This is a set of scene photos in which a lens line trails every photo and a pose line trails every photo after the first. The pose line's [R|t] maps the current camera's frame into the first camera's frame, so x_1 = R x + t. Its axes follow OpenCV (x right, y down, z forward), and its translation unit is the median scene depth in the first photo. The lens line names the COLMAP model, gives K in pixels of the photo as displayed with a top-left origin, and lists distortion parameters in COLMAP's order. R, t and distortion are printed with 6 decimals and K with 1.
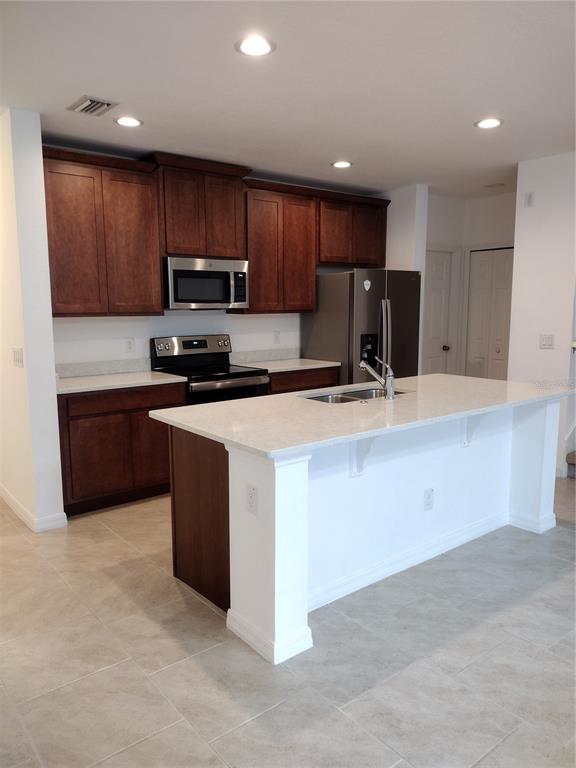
lens RADIAL K [[584.2, 0, 288.2], [0, 584.2, 383.0], [0, 0, 1]] dist [0.040781, -0.007012]
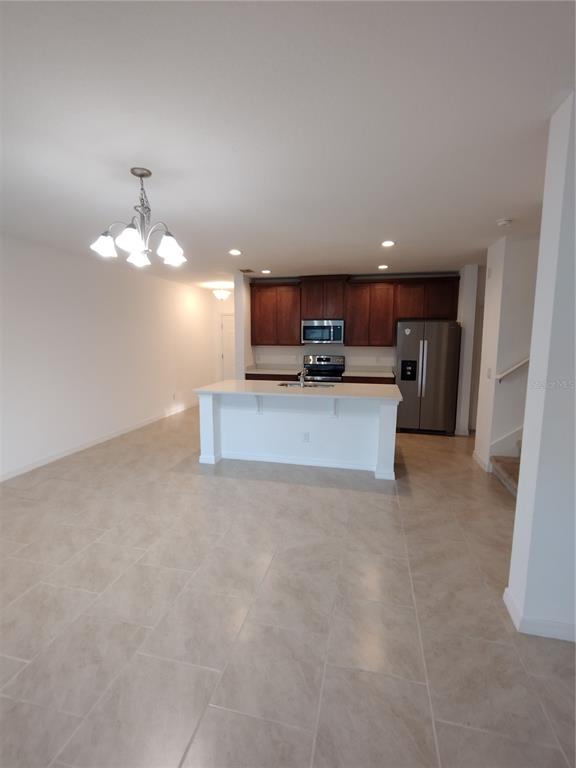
lens RADIAL K [[350.4, 0, 287.0], [0, 350.4, 383.7], [0, 0, 1]] dist [0.004926, 0.000377]
pose [[0.606354, 0.114145, -0.786960, 0.848363], [-0.117959, 0.991606, 0.052940, -0.034171], [0.786397, 0.060729, 0.614729, 0.122888]]
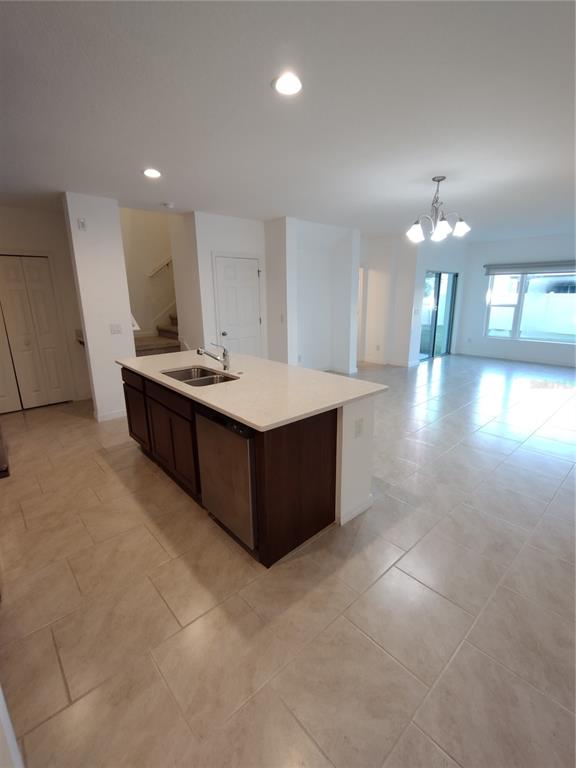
lens RADIAL K [[350.4, 0, 288.8], [0, 350.4, 383.4], [0, 0, 1]] dist [0.004926, 0.000377]
pose [[-0.064949, -0.240519, 0.968469, -0.507569], [0.149953, 0.957145, 0.247763, -0.097793], [-0.986557, 0.161317, -0.026099, 0.644675]]
